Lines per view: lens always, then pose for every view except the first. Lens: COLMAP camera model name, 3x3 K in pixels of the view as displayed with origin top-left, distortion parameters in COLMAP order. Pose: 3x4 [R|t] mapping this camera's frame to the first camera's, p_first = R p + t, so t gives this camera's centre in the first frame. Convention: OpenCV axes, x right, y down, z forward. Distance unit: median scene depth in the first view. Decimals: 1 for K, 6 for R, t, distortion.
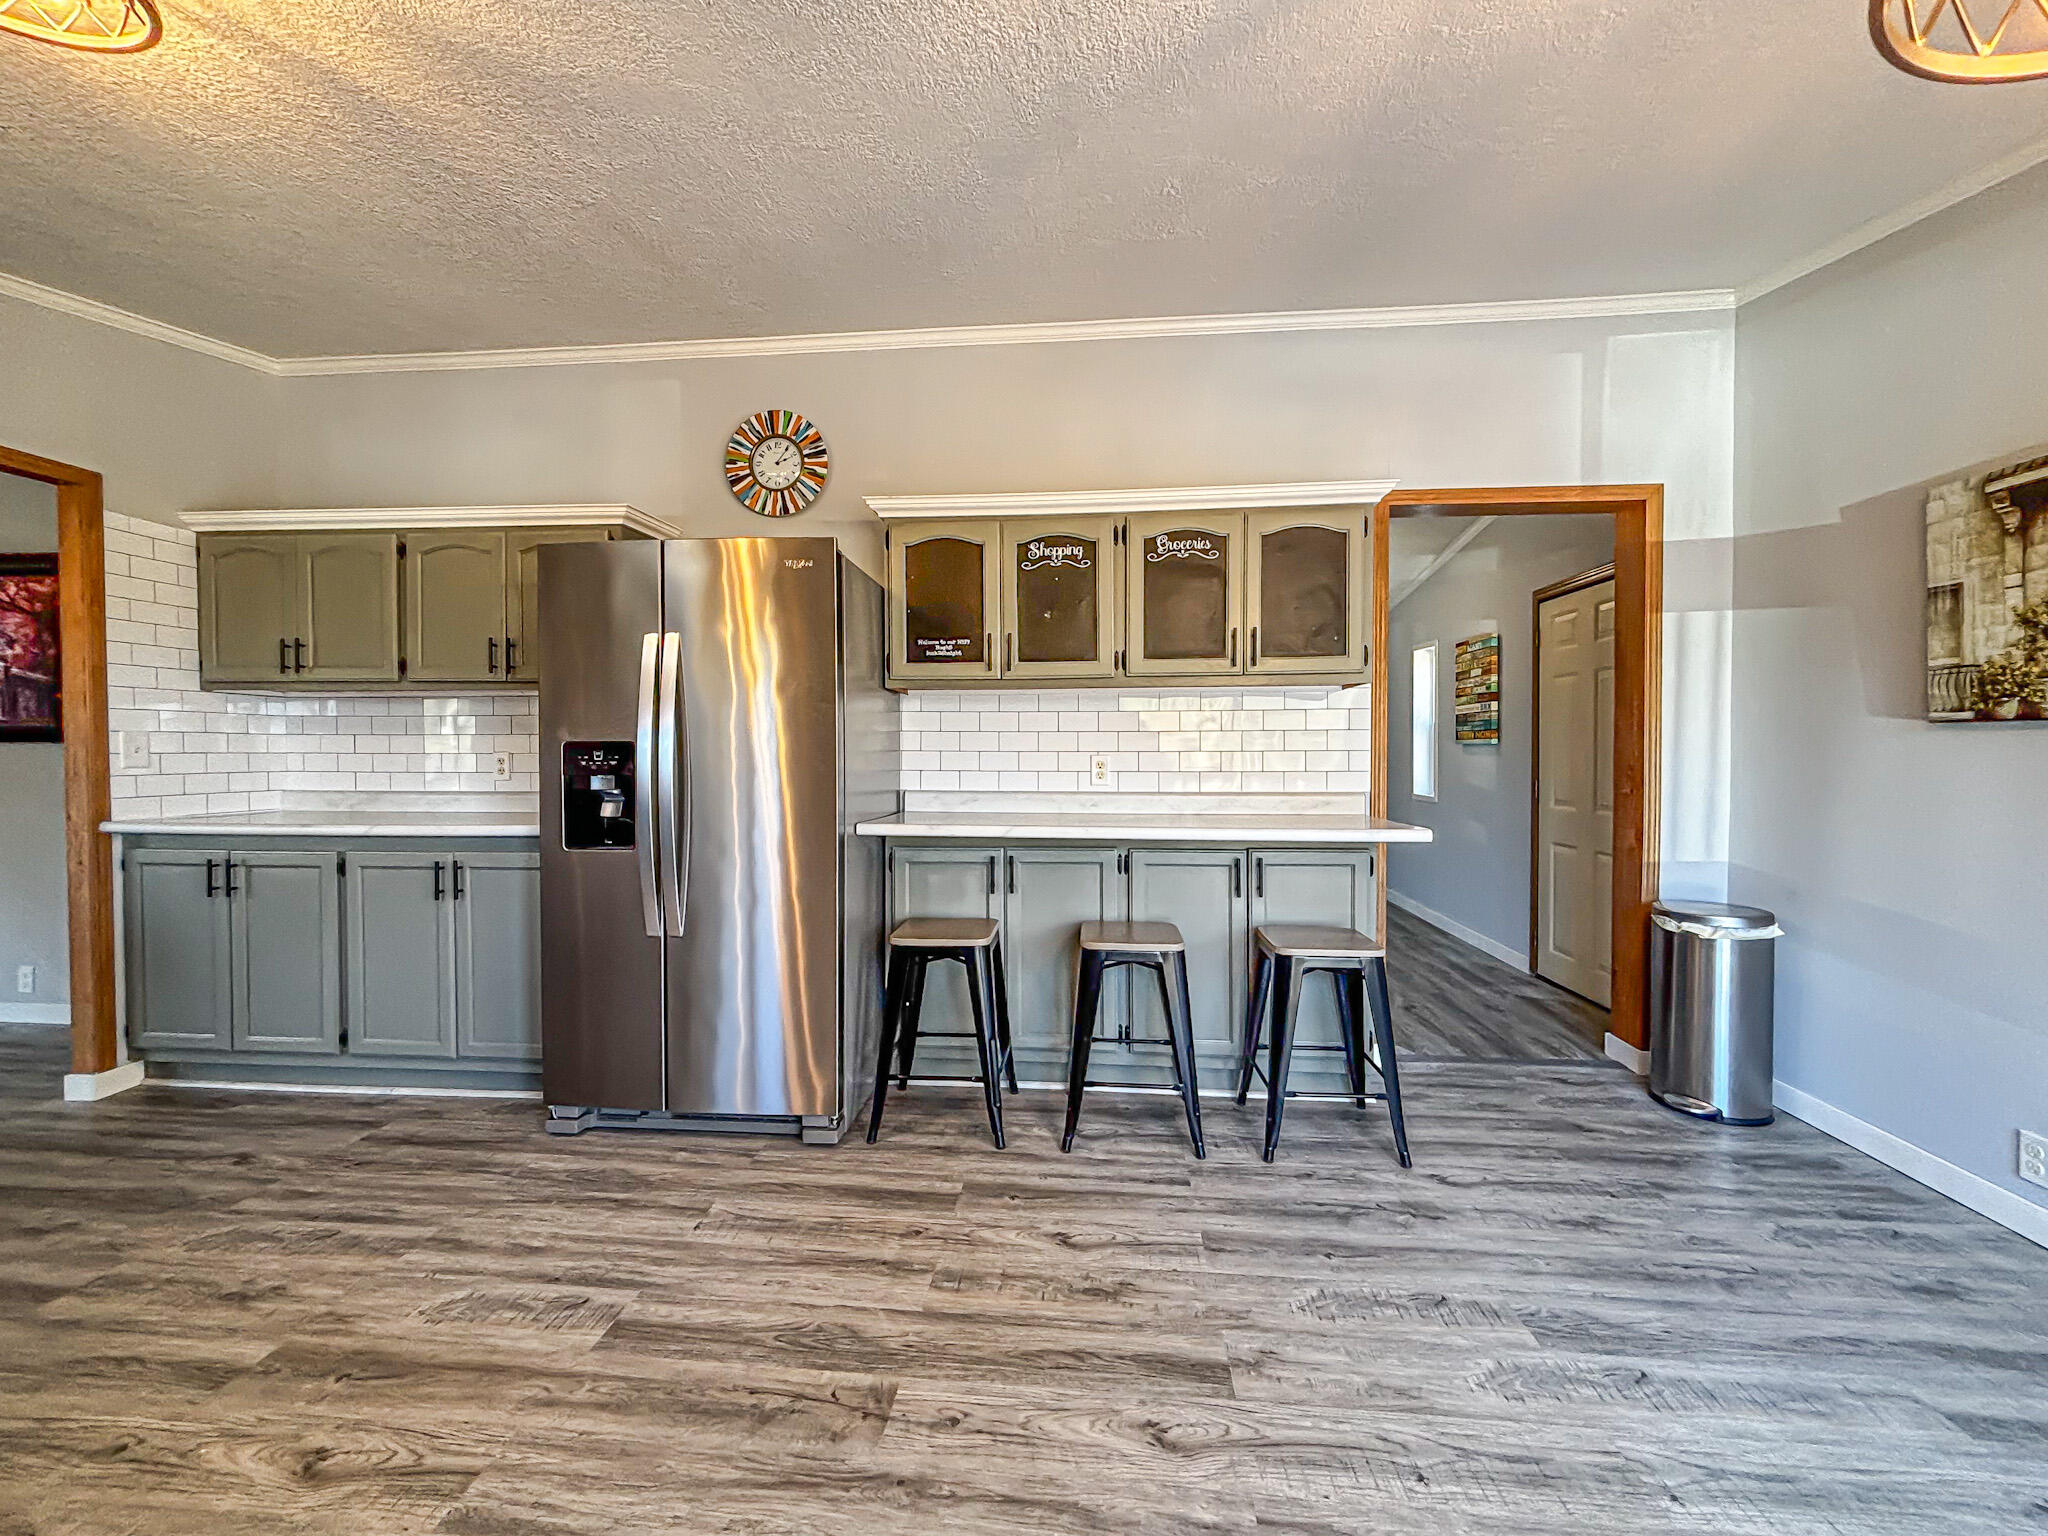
lens RADIAL K [[833.7, 0, 1024.0], [0, 833.7, 768.0], [0, 0, 1]] dist [-0.001987, 0.003161]
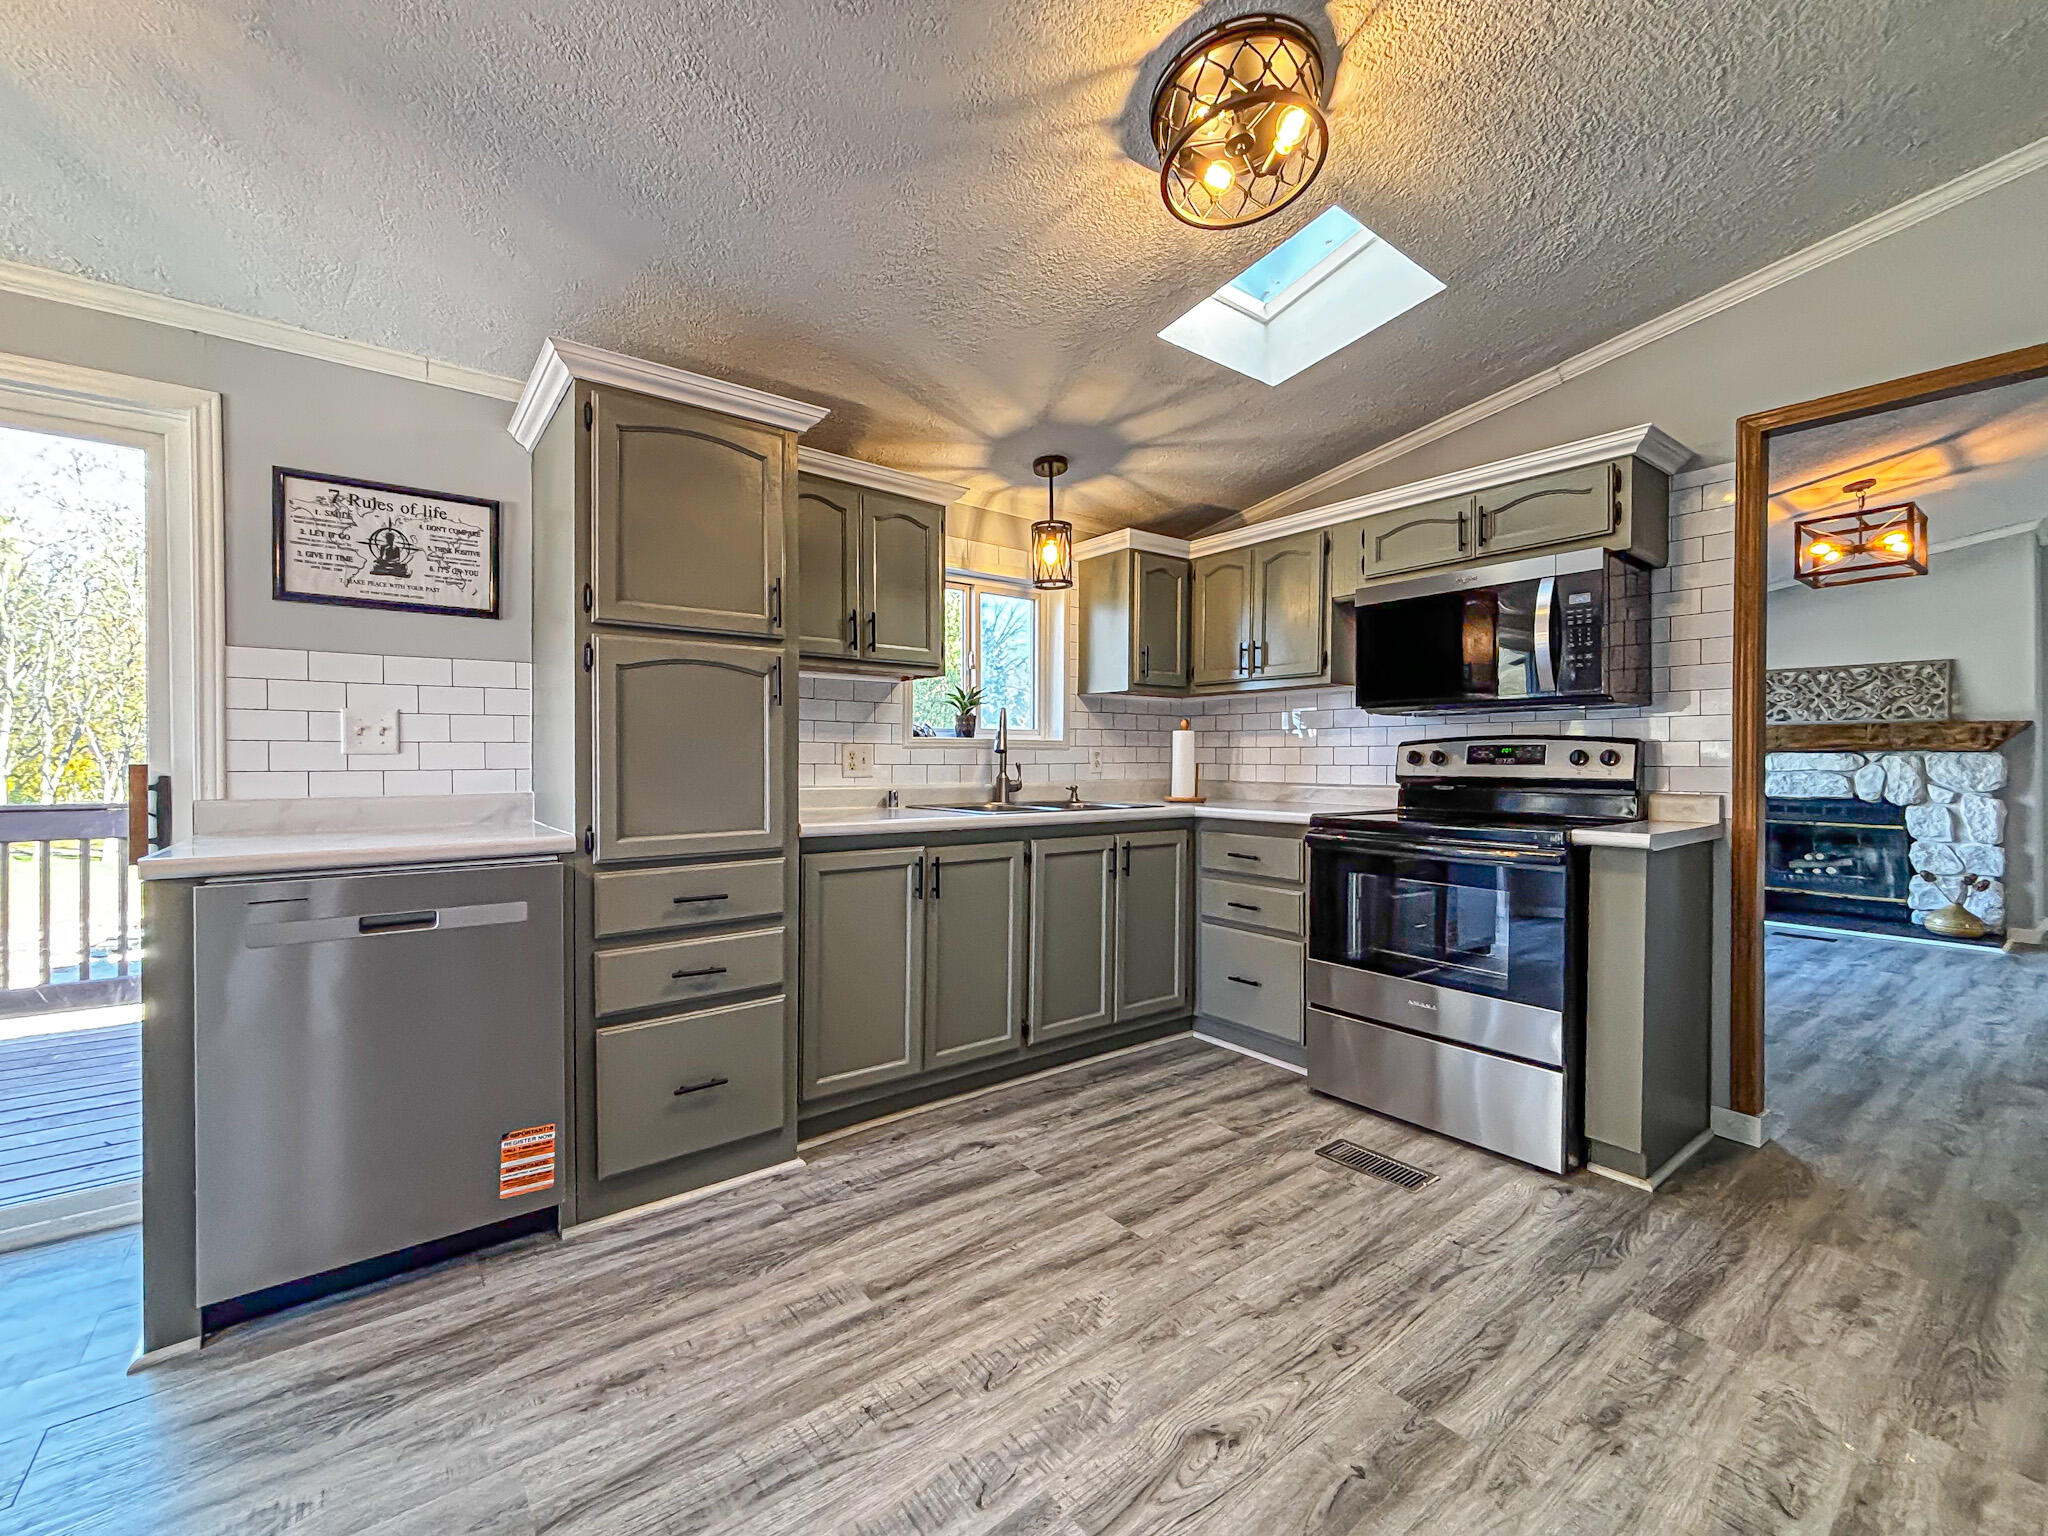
lens RADIAL K [[859.4, 0, 1024.0], [0, 859.4, 768.0], [0, 0, 1]] dist [0.003324, 0.000471]
pose [[-0.729802, 0.009890, -0.683587, 0.008113], [-0.016213, 0.999364, 0.031768, 0.001416], [0.683466, 0.034268, -0.729178, 0.807136]]
